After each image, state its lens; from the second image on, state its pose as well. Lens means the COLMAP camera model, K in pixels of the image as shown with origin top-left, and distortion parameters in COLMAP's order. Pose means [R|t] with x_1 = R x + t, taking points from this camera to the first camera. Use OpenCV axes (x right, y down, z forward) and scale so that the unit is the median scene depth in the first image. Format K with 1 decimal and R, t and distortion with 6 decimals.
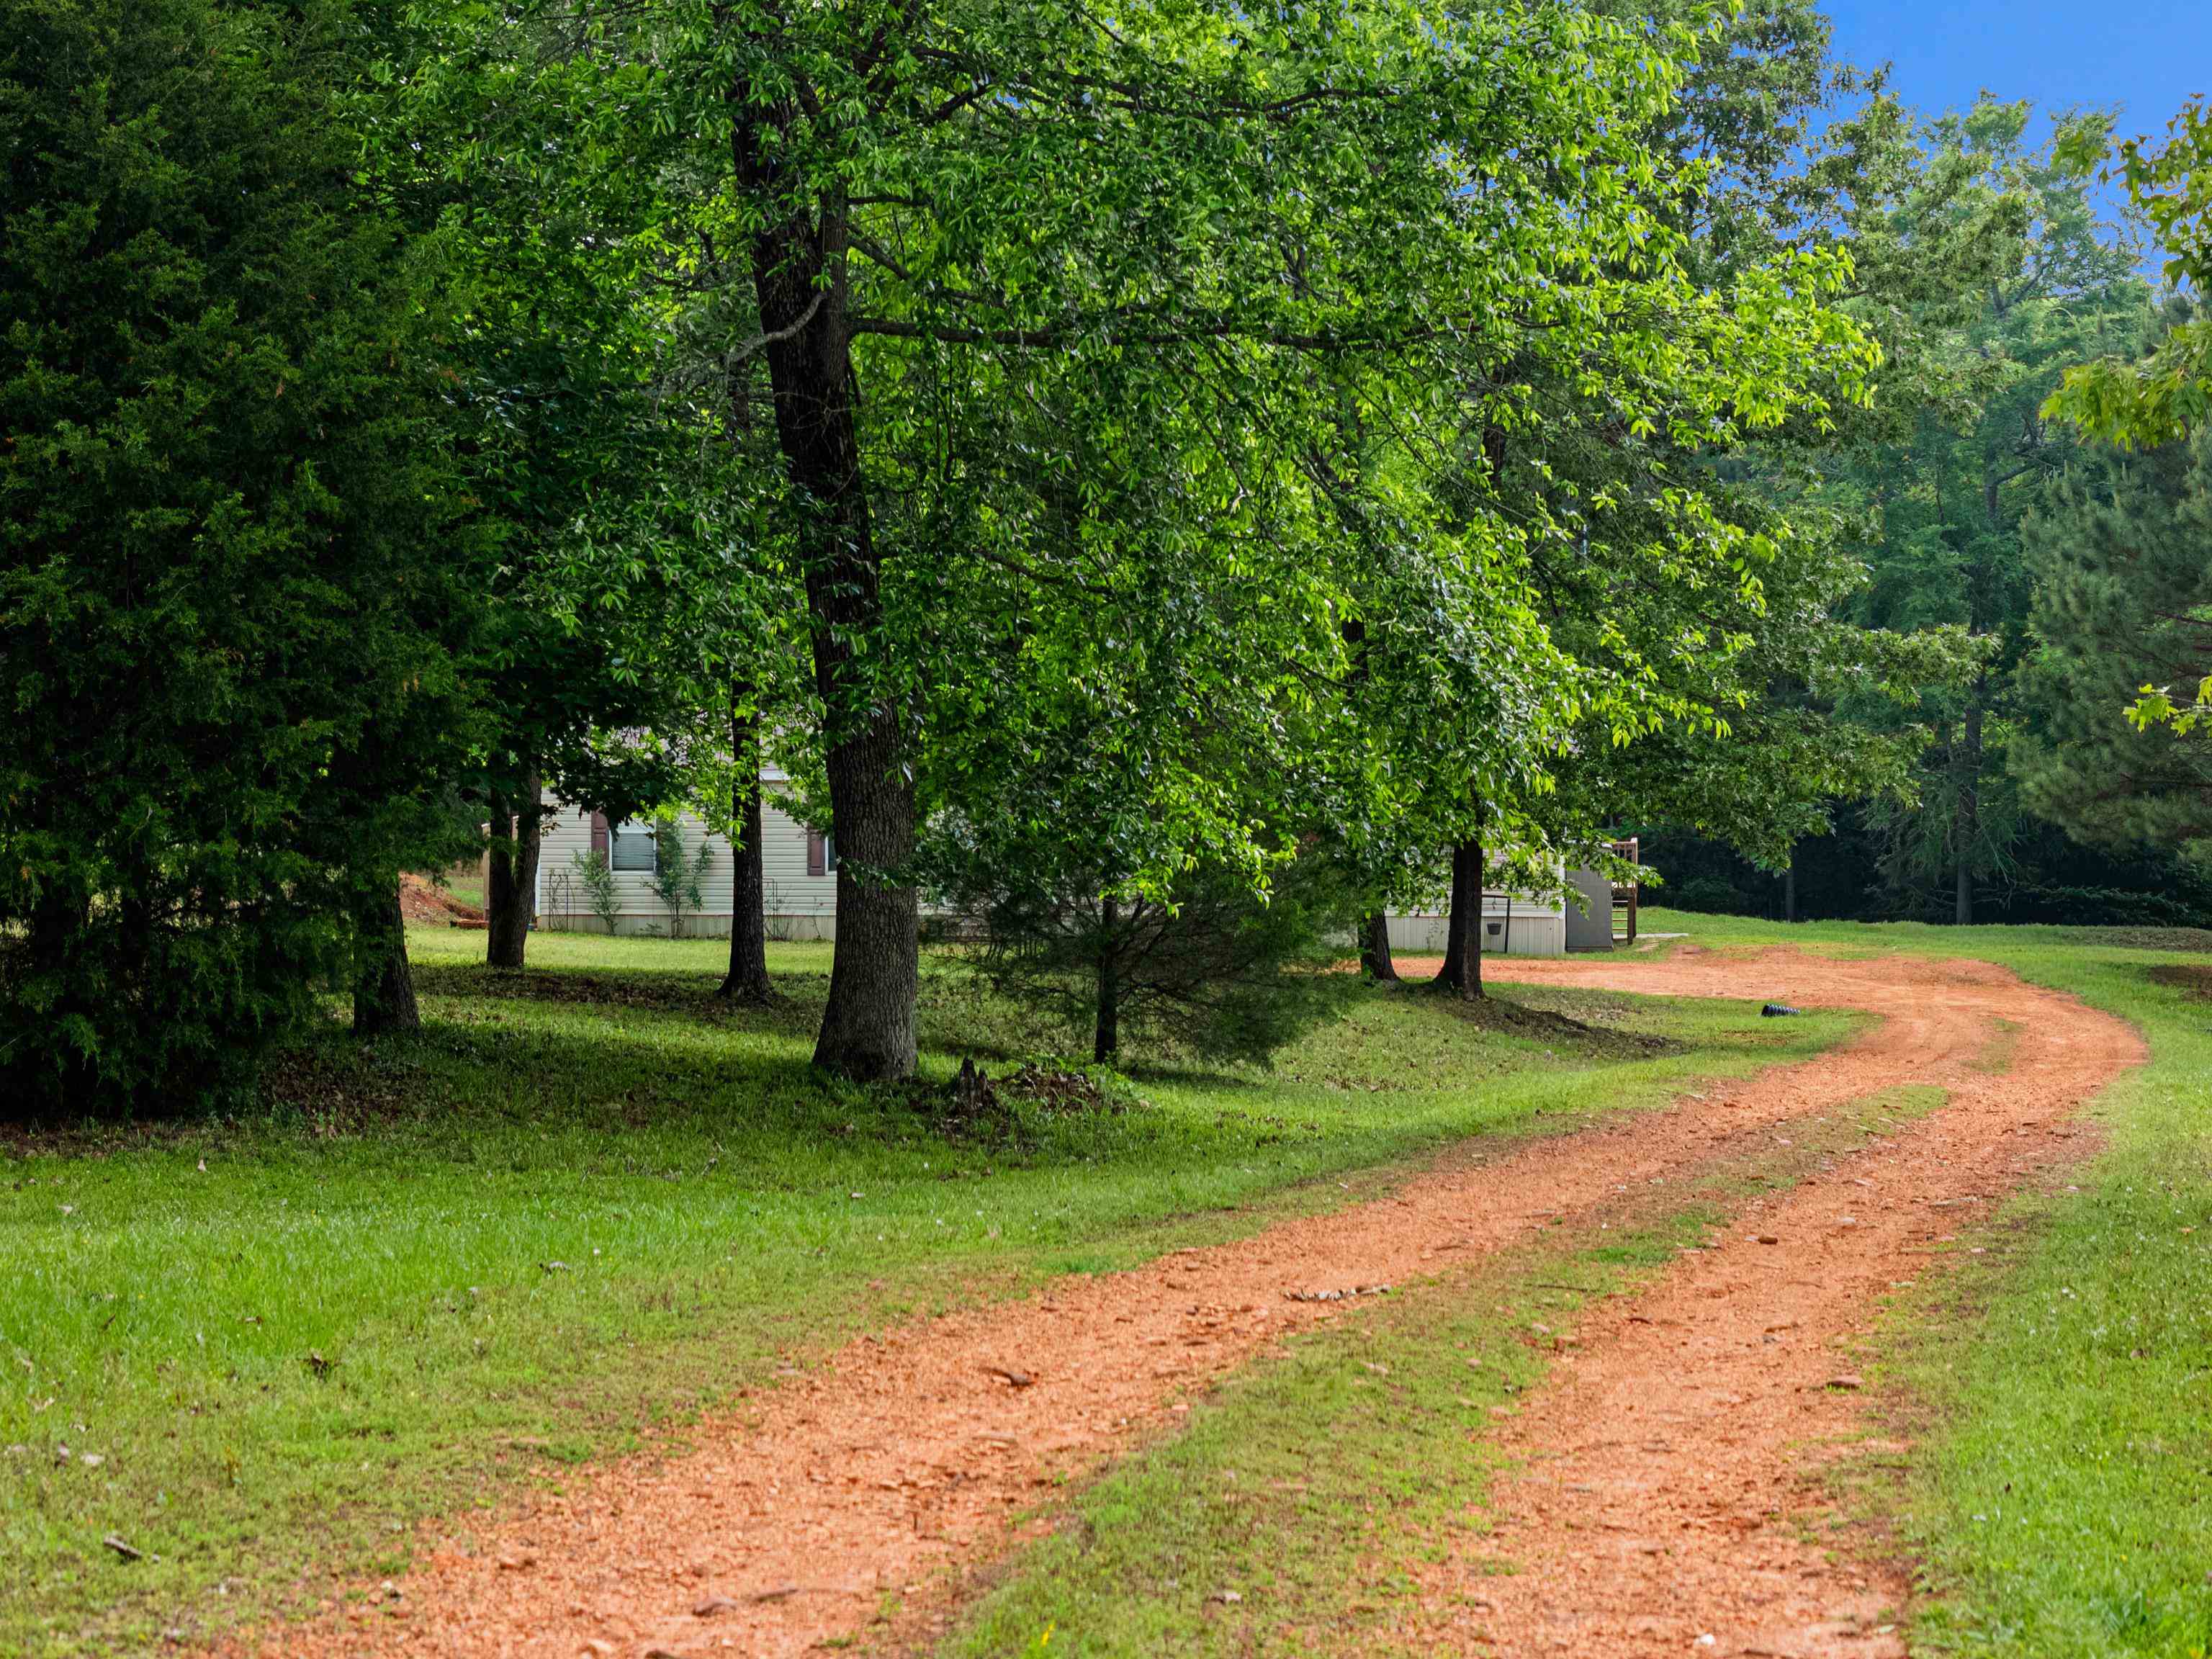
lens RADIAL K [[4503.0, 0, 1106.0], [0, 4503.0, 829.5], [0, 0, 1]] dist [0.018670, 0.017711]
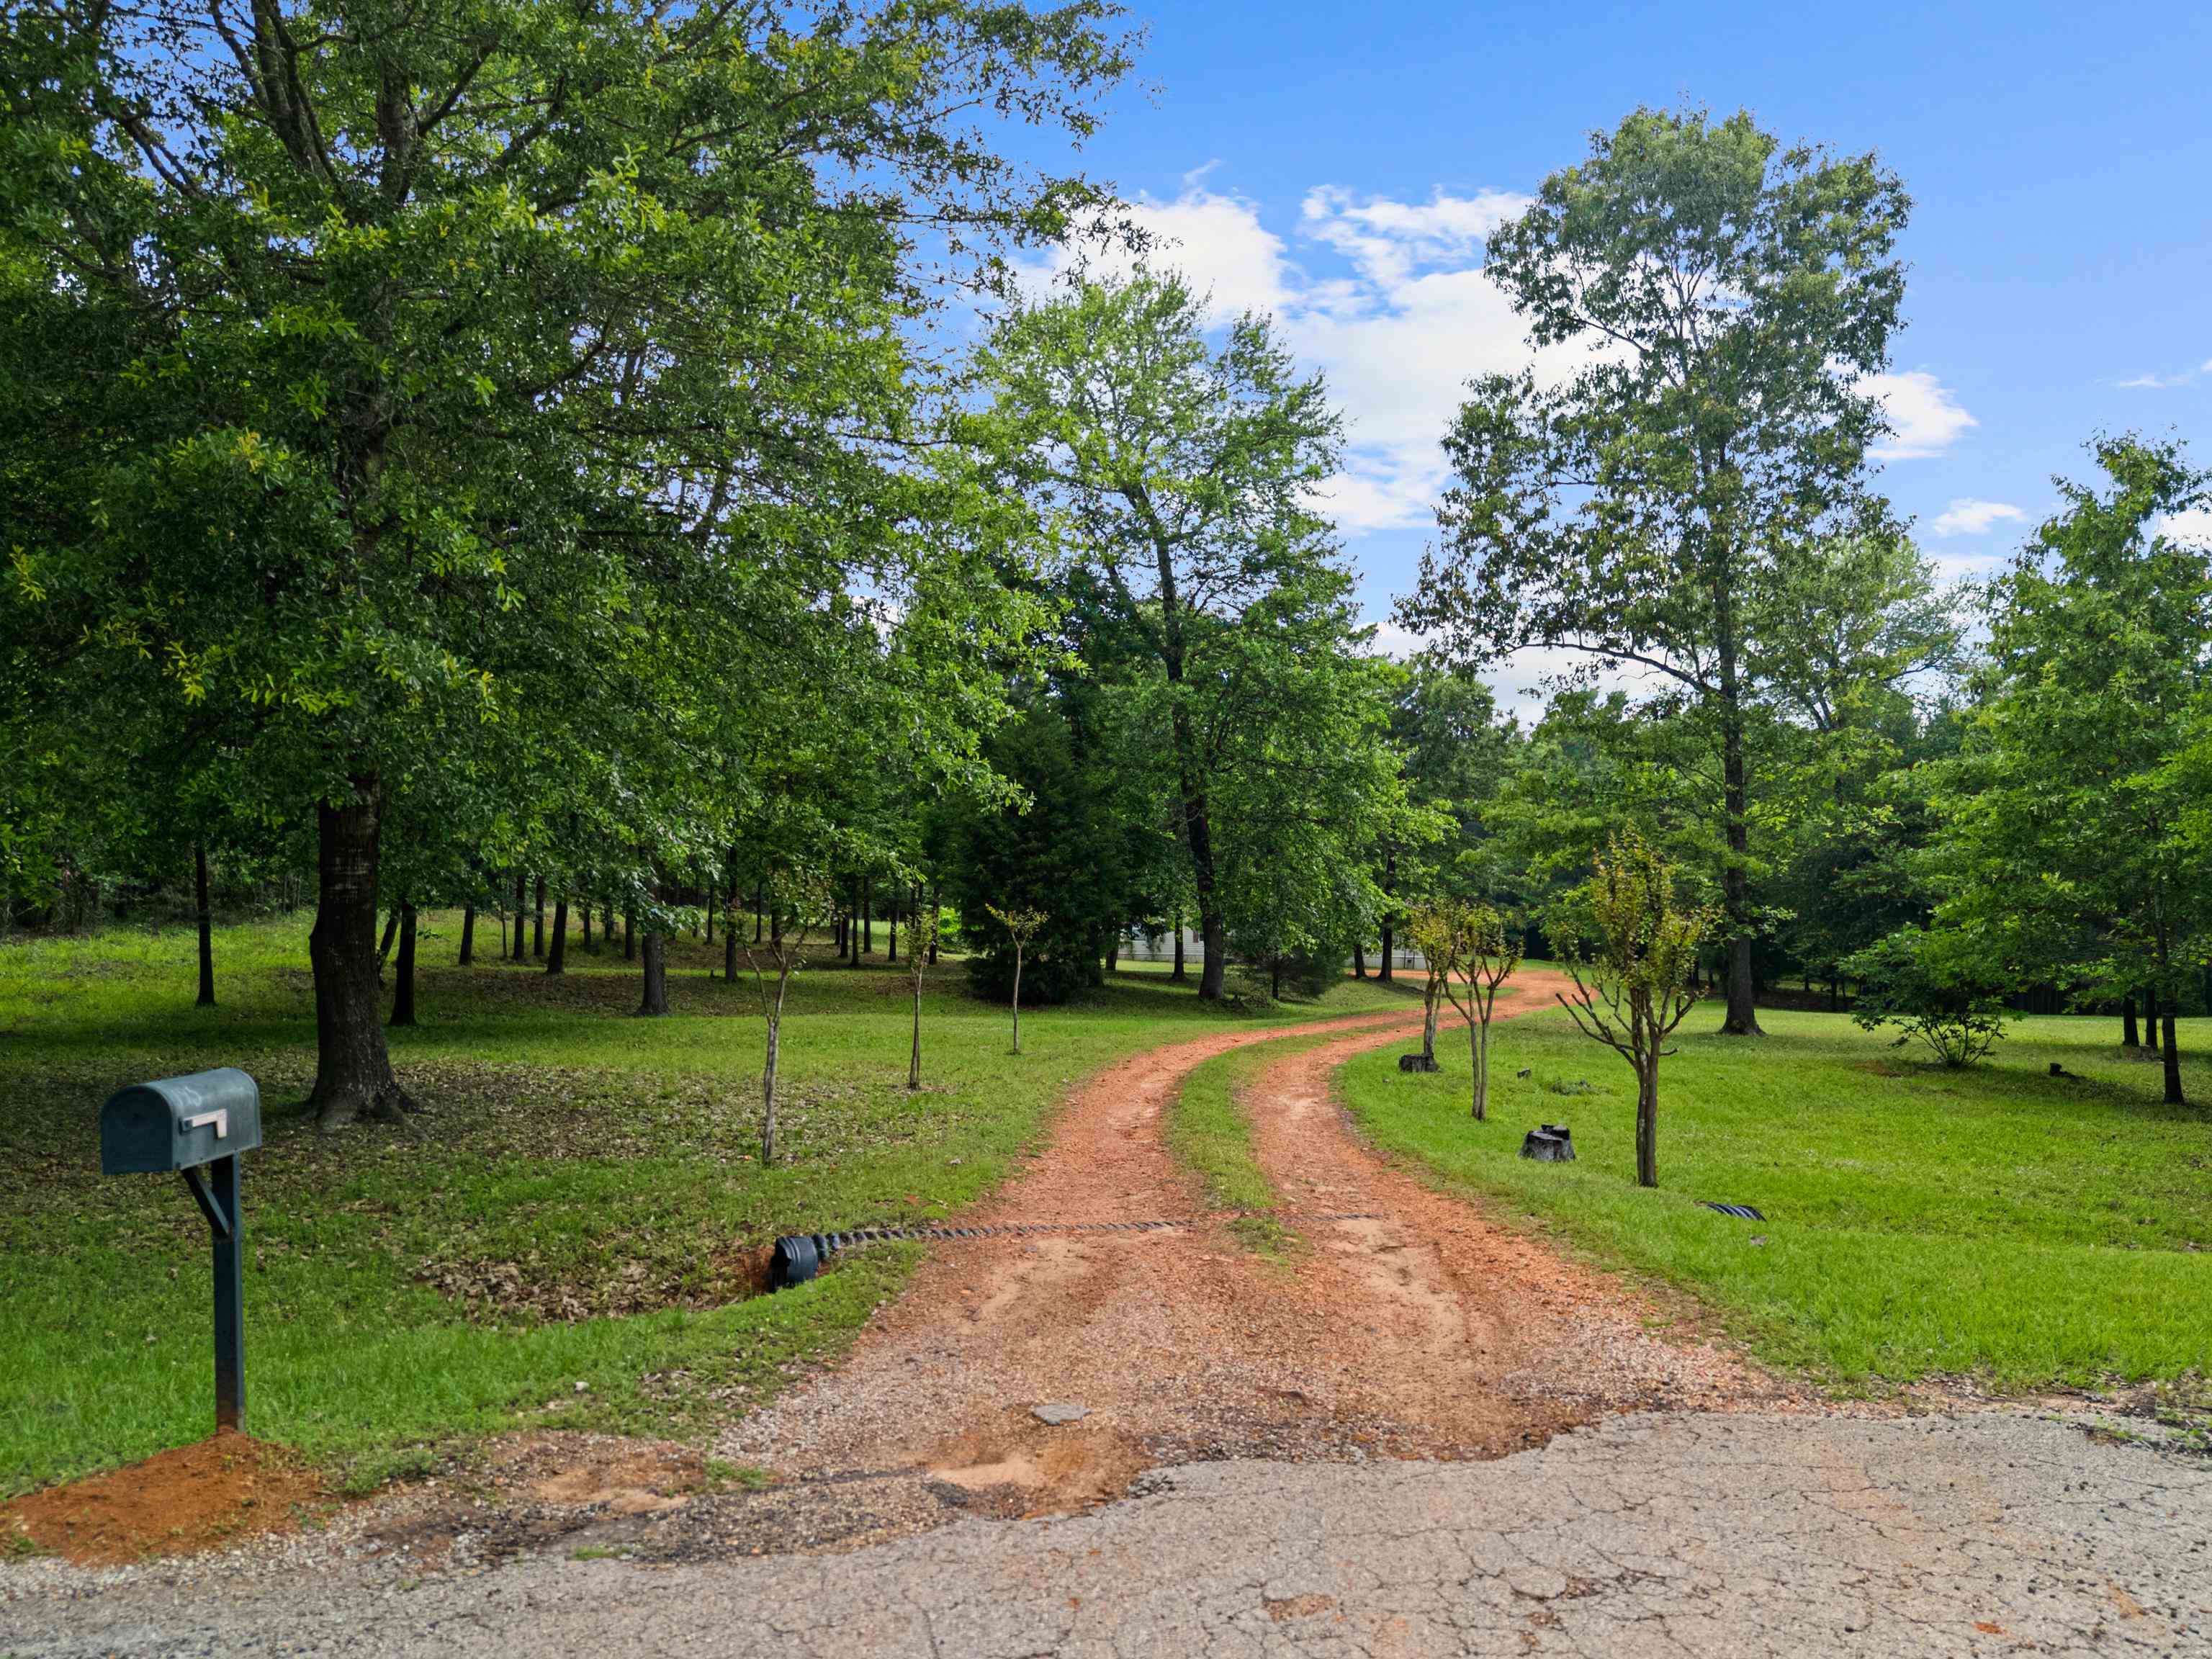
lens RADIAL K [[1507.6, 0, 1106.0], [0, 1507.6, 829.5], [0, 0, 1]] dist [0.083356, -0.111814]
pose [[0.992296, -0.001528, -0.123882, 0.017236], [-0.006162, 0.998078, -0.061664, -0.010267], [0.123739, 0.061952, 0.990379, -0.297602]]
